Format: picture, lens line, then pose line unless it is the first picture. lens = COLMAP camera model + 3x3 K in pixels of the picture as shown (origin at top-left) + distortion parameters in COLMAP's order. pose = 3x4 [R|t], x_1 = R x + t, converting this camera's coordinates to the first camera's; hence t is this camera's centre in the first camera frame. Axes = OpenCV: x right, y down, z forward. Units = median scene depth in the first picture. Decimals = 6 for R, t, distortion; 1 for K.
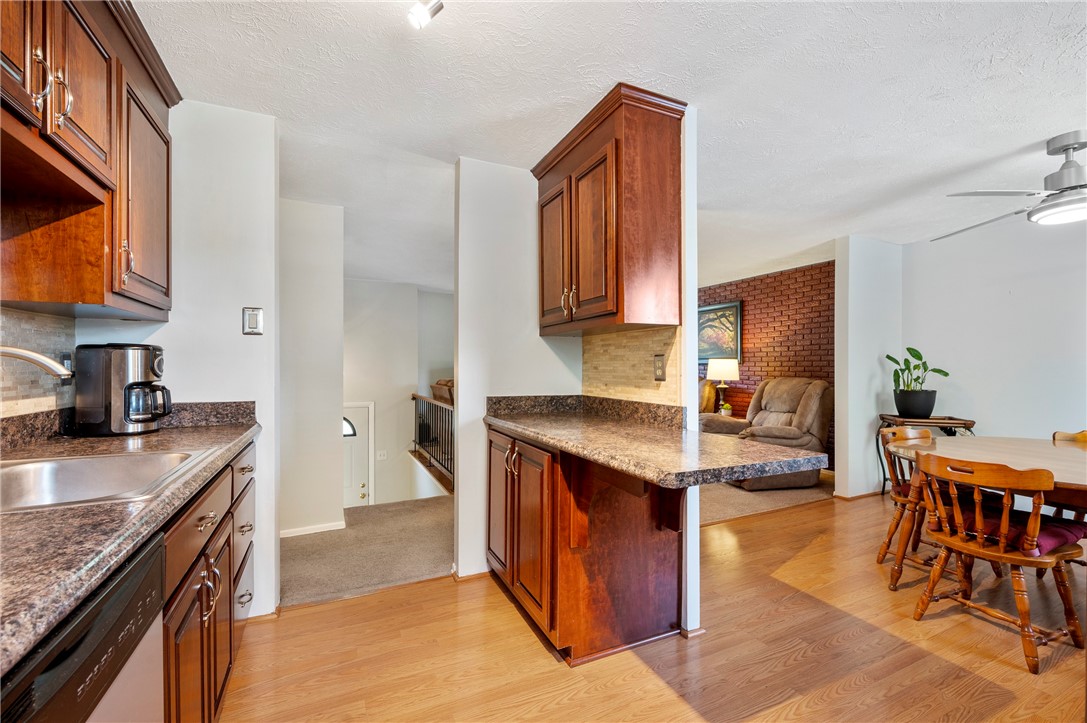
lens RADIAL K [[456.0, 0, 547.5], [0, 456.0, 364.6], [0, 0, 1]] dist [0.003553, -0.000675]
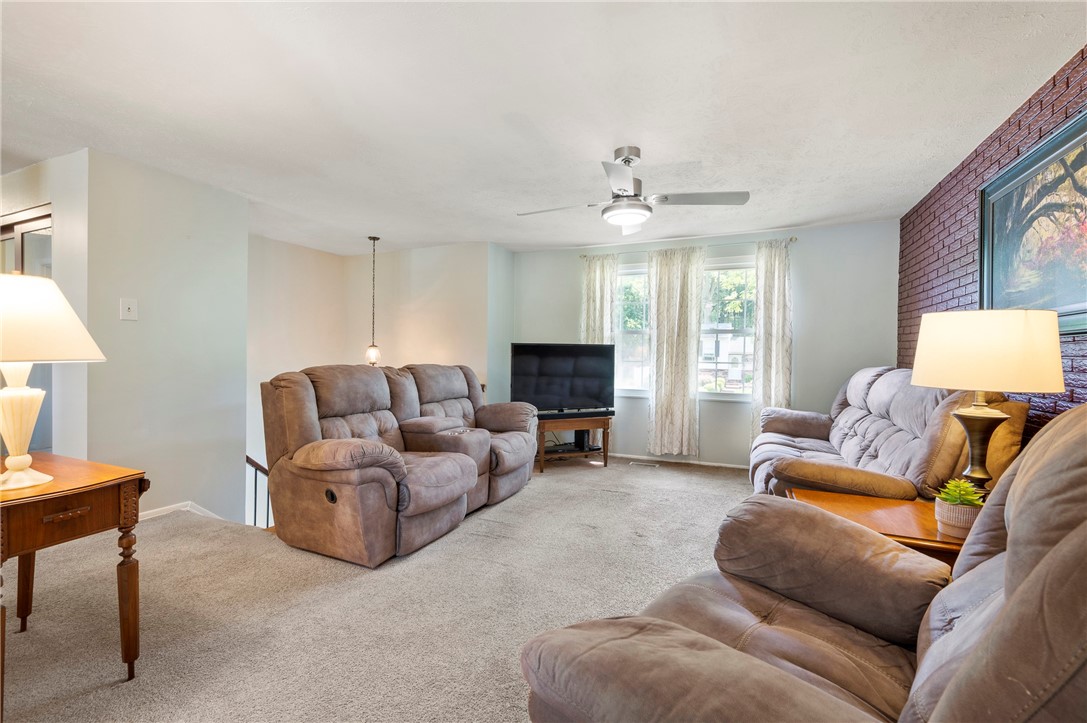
lens RADIAL K [[456.0, 0, 549.9], [0, 456.0, 367.9], [0, 0, 1]] dist [0.003553, -0.000675]
pose [[0.657683, 0.027255, -0.752801, 1.049716], [-0.005555, 0.999494, 0.031333, 0.033919], [0.753274, -0.016426, 0.657501, 1.572819]]
